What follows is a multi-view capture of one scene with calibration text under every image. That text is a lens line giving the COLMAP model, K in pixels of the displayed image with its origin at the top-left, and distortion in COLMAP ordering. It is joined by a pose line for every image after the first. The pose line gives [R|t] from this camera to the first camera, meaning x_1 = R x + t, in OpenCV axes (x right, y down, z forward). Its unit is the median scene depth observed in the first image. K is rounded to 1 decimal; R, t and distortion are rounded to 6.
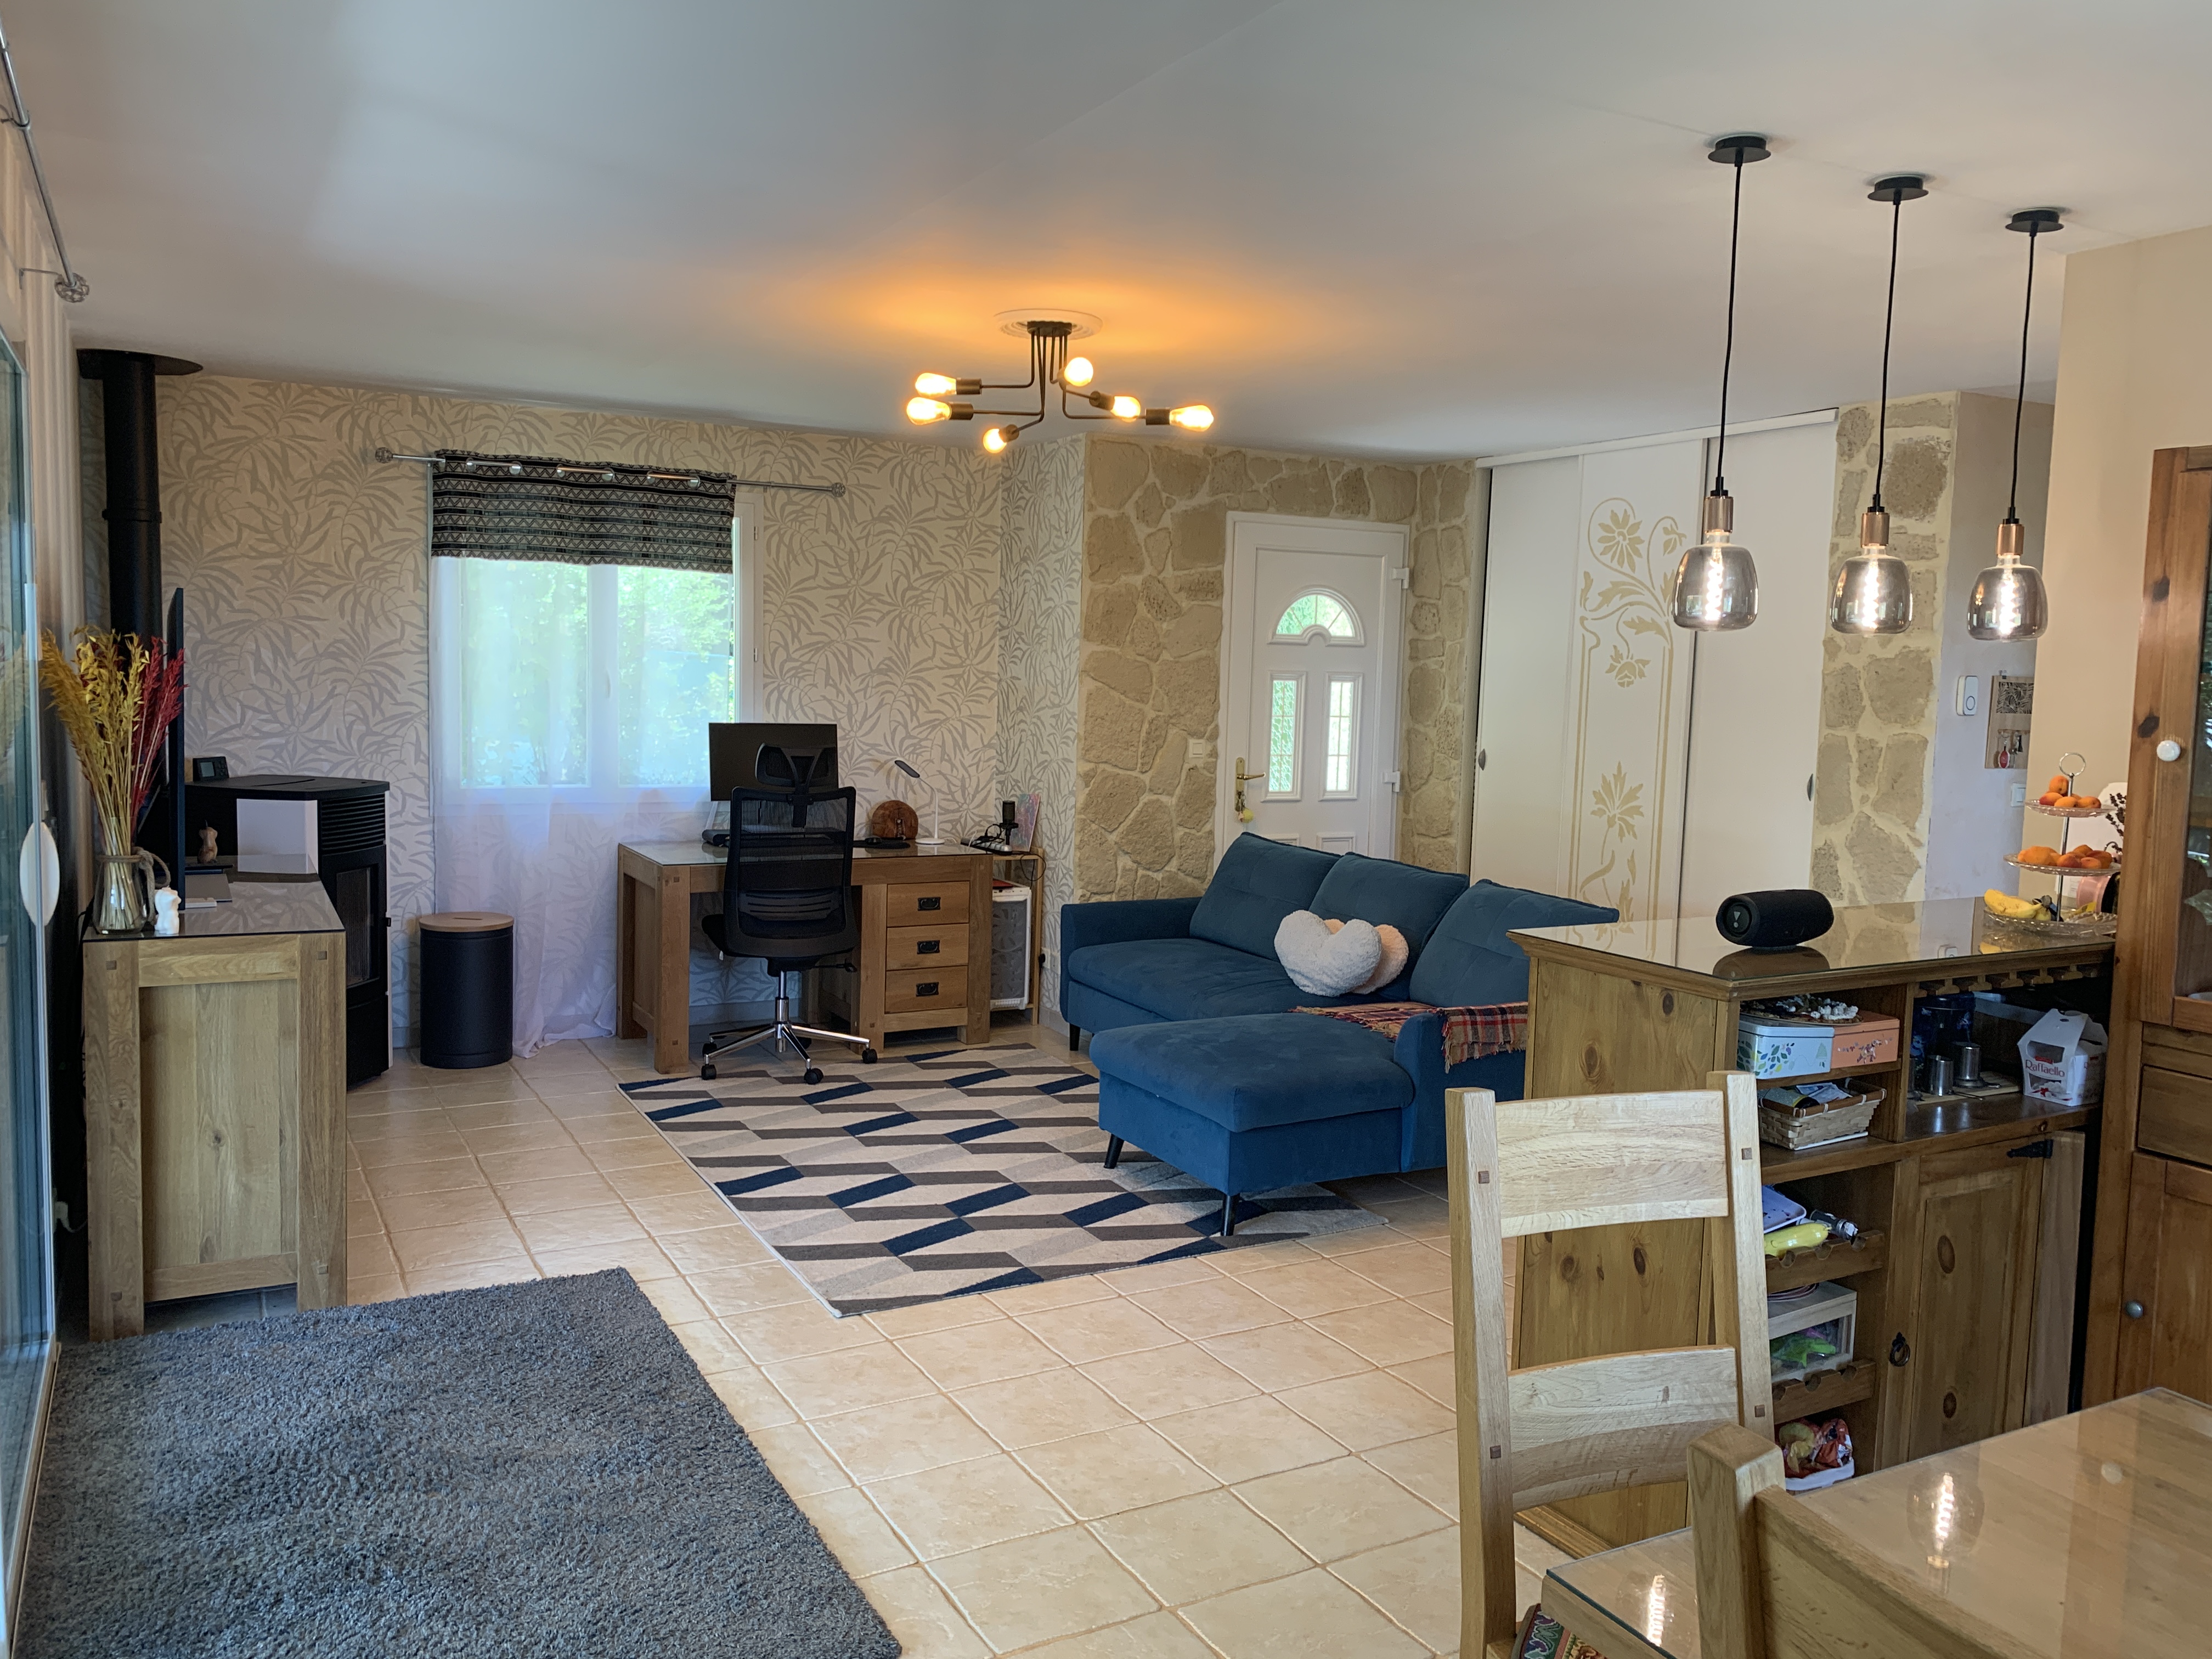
lens RADIAL K [[1710.7, 0, 1108.3], [0, 1710.7, 819.6], [0, 0, 1]] dist [0.060851, -0.046840]
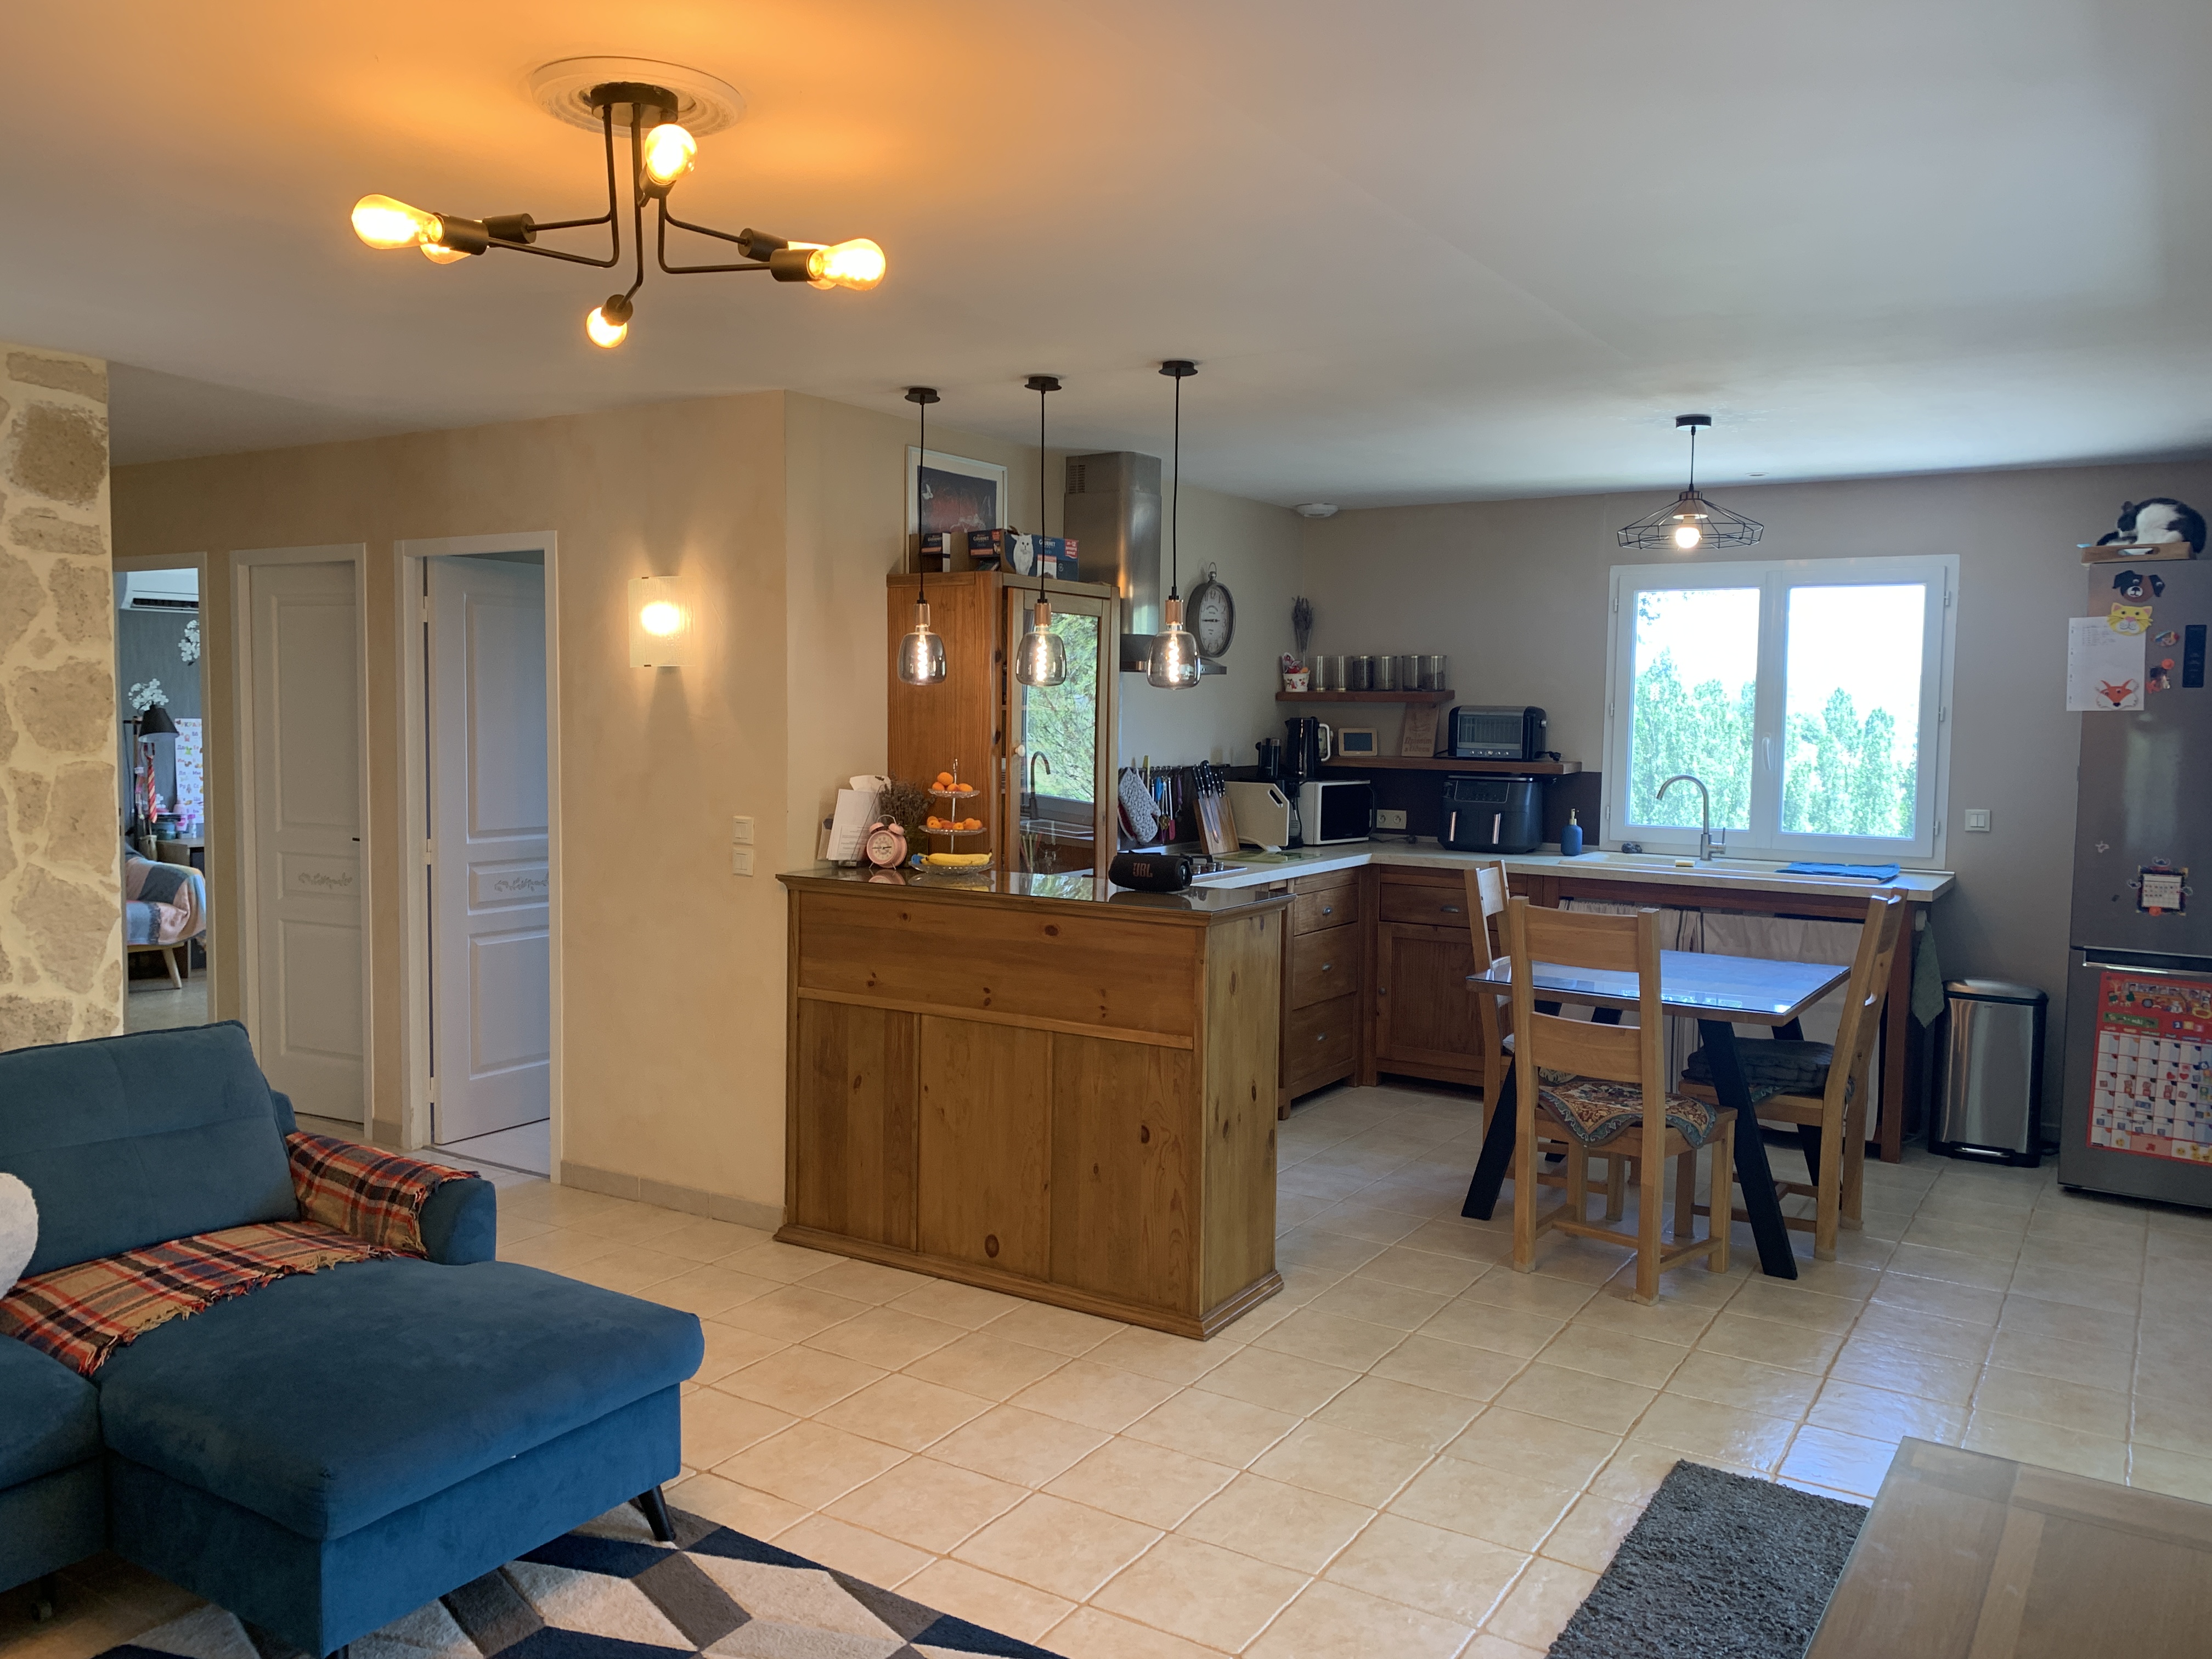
lens RADIAL K [[1710.7, 0, 1105.5], [0, 1710.7, 827.5], [0, 0, 1]] dist [0.060851, -0.046840]
pose [[-0.491909, -0.099564, 0.864935, -0.508059], [0.050843, 0.988459, 0.142699, -0.113442], [-0.869161, 0.114171, -0.481170, 0.984034]]
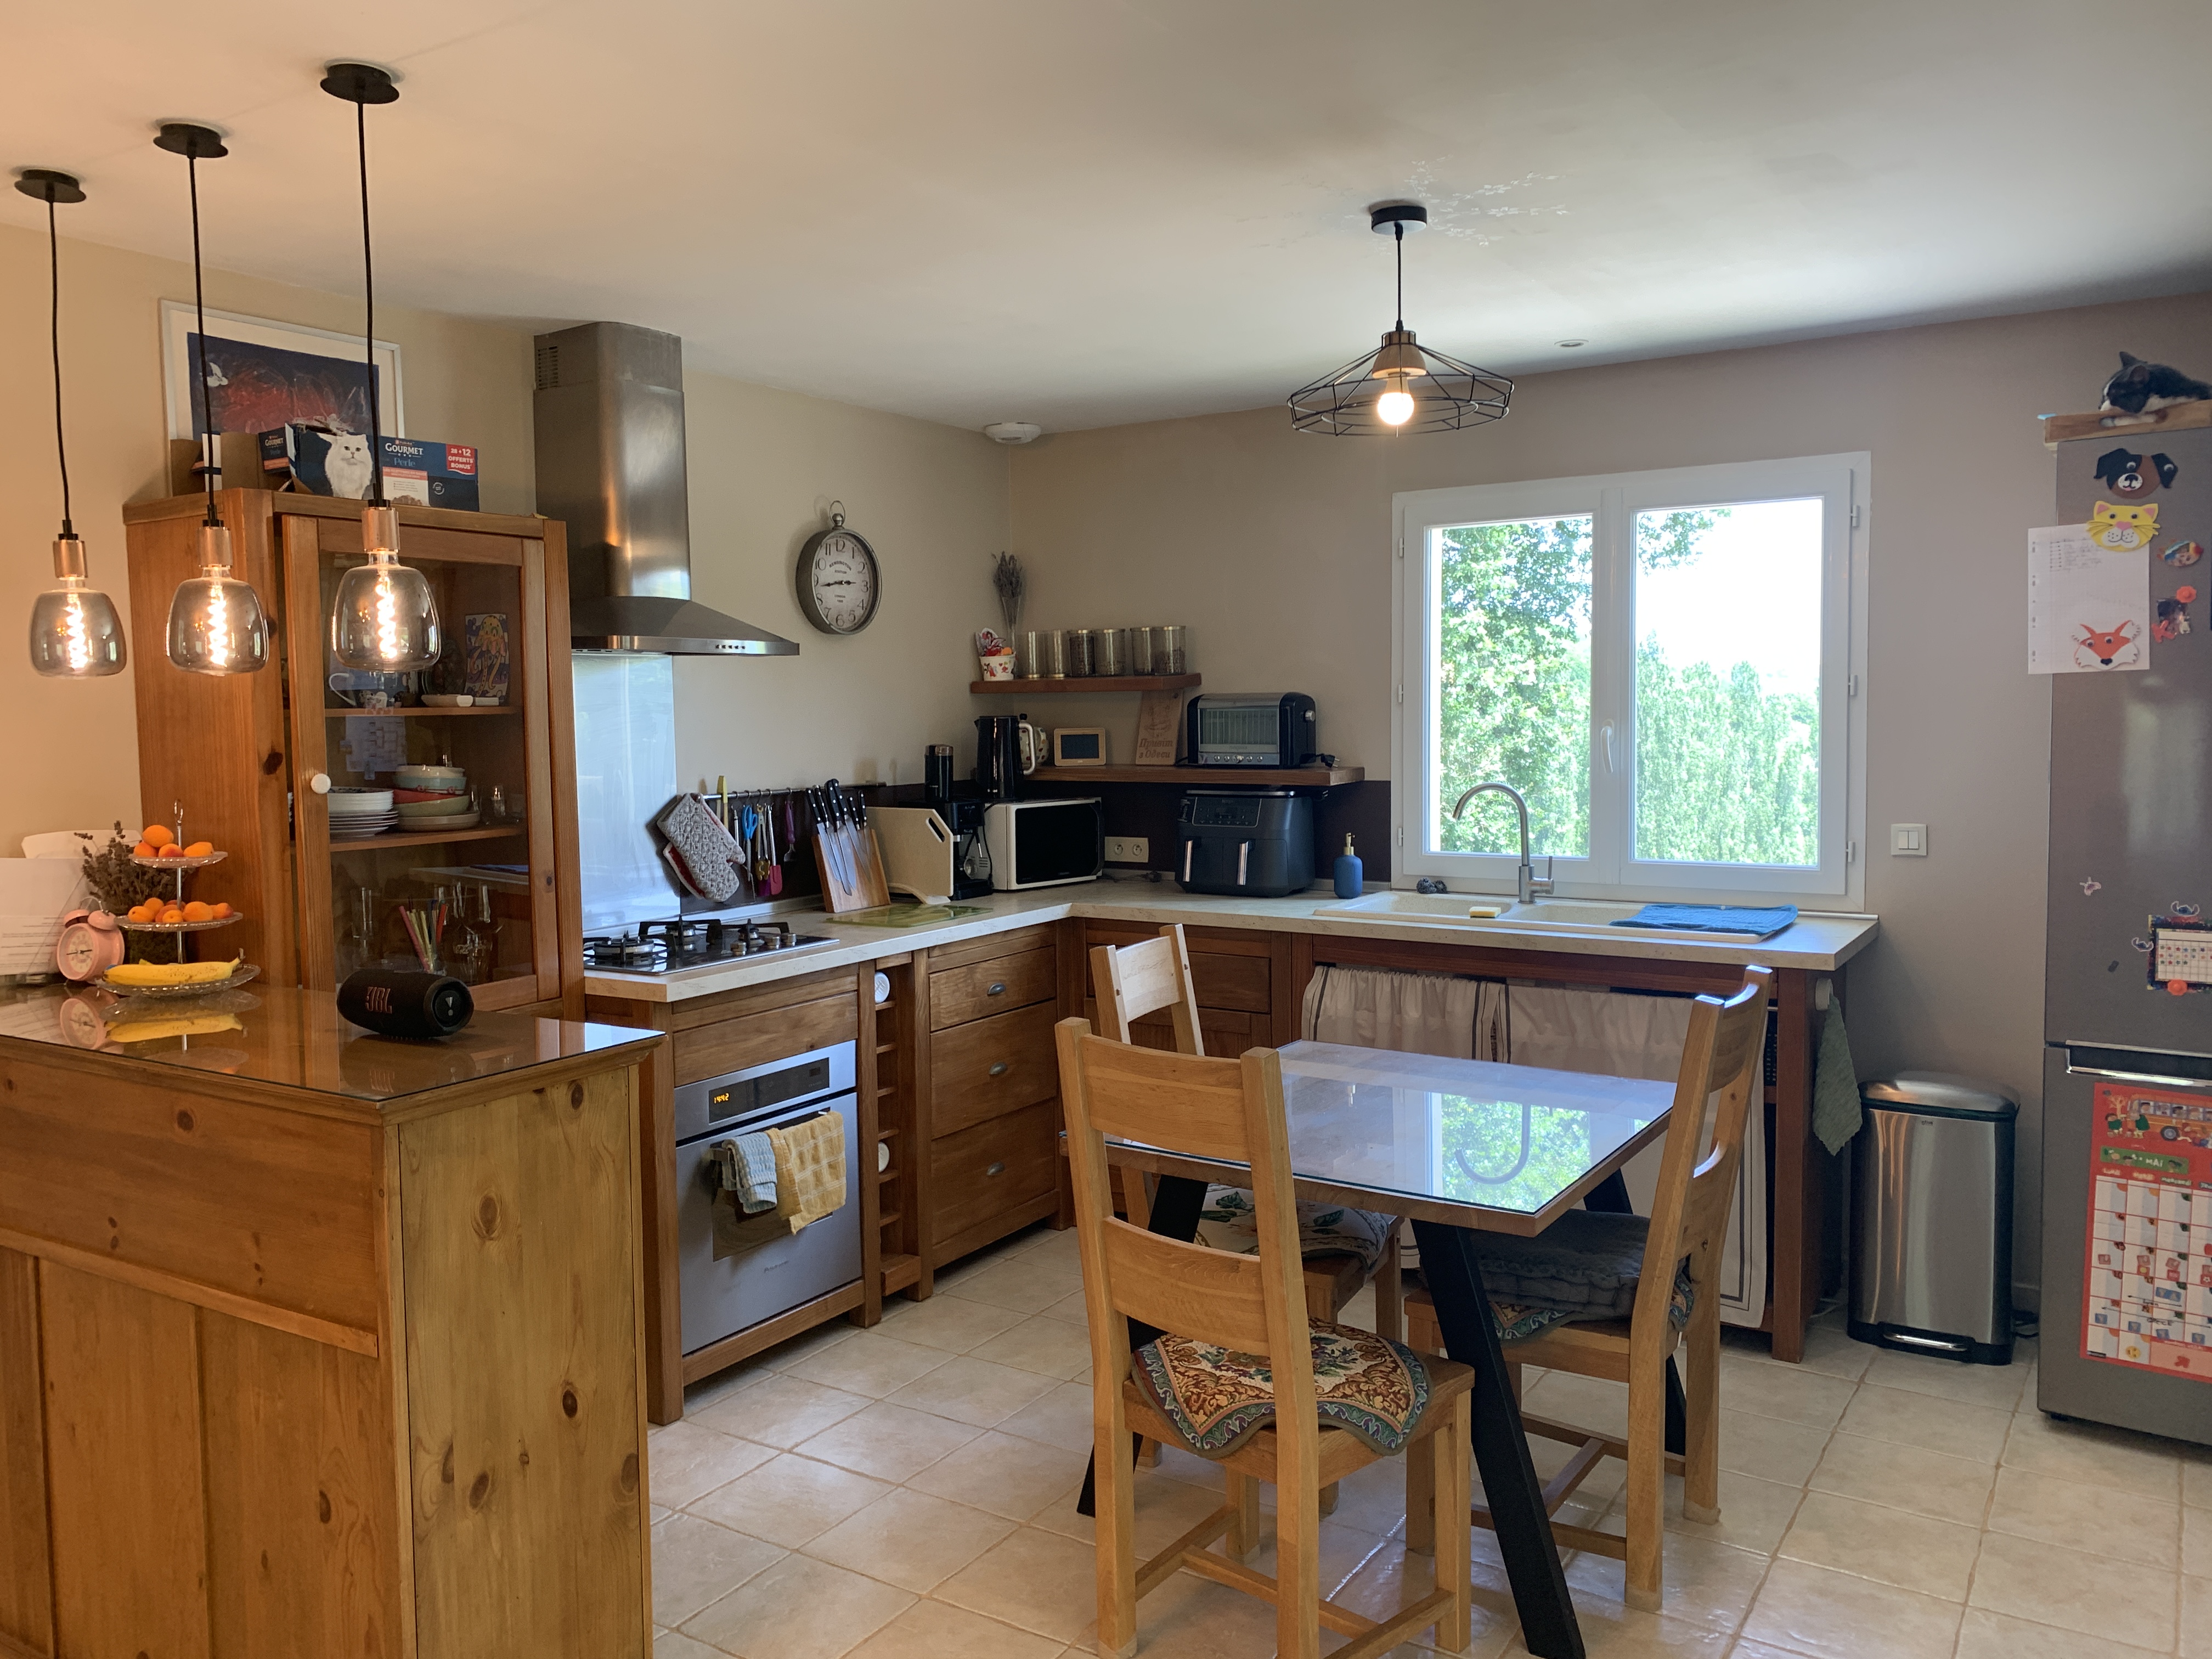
lens RADIAL K [[1710.7, 0, 1091.4], [0, 1710.7, 822.7], [0, 0, 1]] dist [0.060851, -0.046840]
pose [[-0.487906, -0.083661, 0.868877, -0.292792], [0.079397, 0.987017, 0.139621, -0.070069], [-0.869277, 0.137109, -0.474929, 0.611765]]
